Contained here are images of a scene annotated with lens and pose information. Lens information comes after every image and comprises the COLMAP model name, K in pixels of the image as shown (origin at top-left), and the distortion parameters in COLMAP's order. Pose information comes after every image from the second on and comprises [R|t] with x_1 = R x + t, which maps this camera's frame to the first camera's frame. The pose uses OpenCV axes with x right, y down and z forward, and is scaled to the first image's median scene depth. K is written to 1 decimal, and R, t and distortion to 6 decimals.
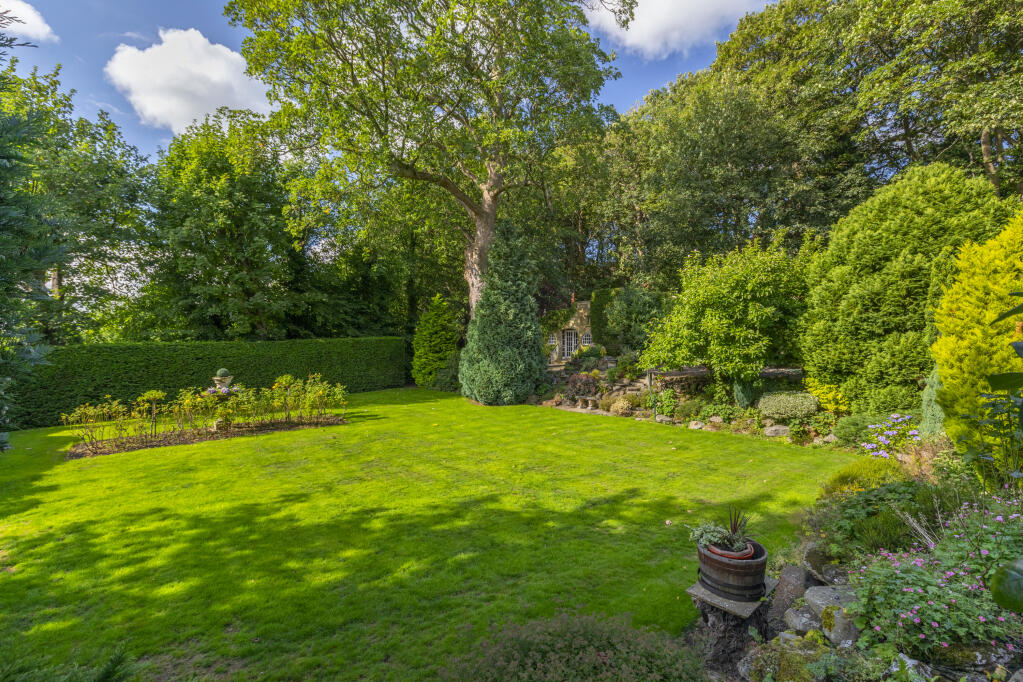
lens RADIAL K [[464.6, 0, 507.9], [0, 464.6, 341.9], [0, 0, 1]] dist [0.004534, -0.000340]
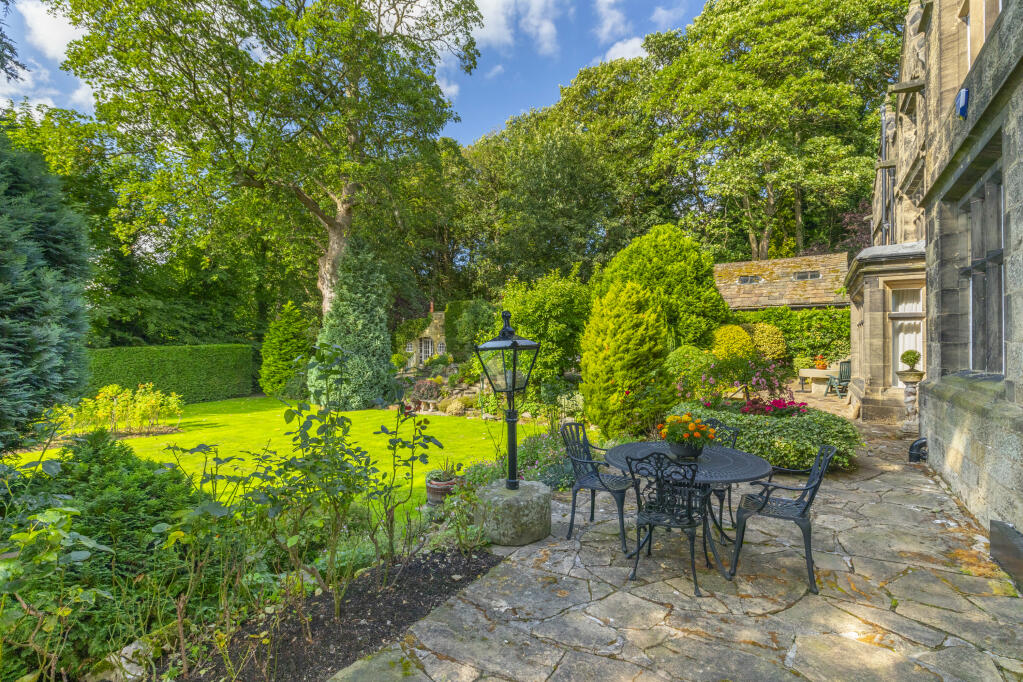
lens RADIAL K [[482.3, 0, 511.5], [0, 482.3, 341.0], [0, 0, 1]] dist [-0.005619, -0.000888]
pose [[0.965816, 0.006283, 0.259151, 0.055886], [-0.002427, 0.999882, -0.015197, -0.005972], [-0.259216, 0.014049, 0.965717, -0.152413]]
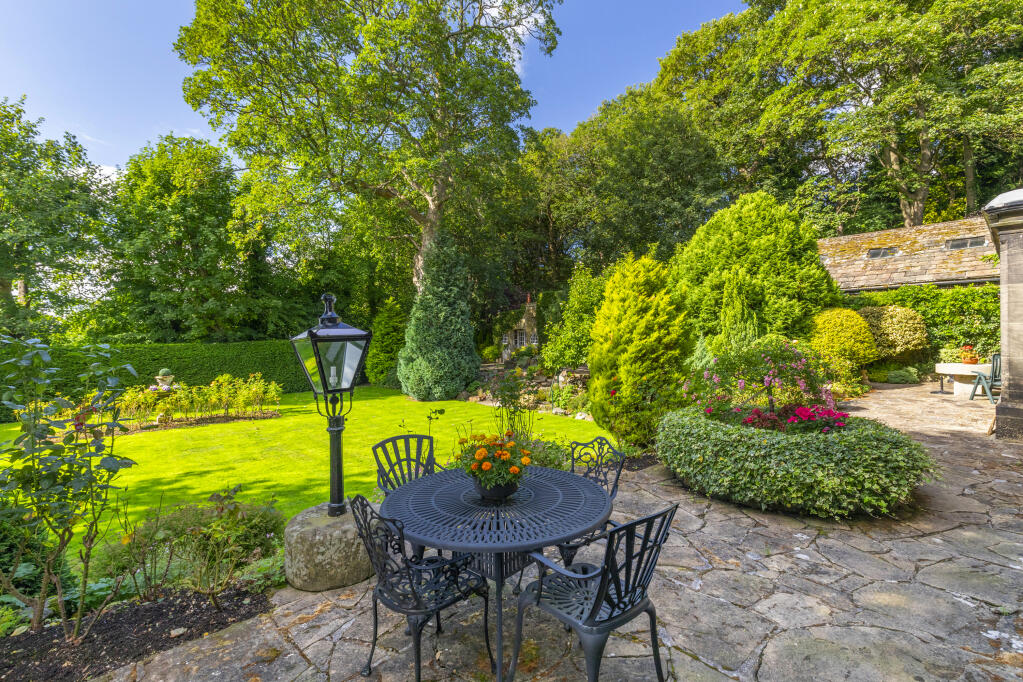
lens RADIAL K [[477.4, 0, 512.2], [0, 477.4, 334.4], [0, 0, 1]] dist [0.002133, -0.000218]
pose [[0.999967, -0.005485, 0.006055, 0.164141], [0.005556, 0.999916, -0.011686, -0.005542], [-0.005990, 0.011719, 0.999913, -0.119260]]
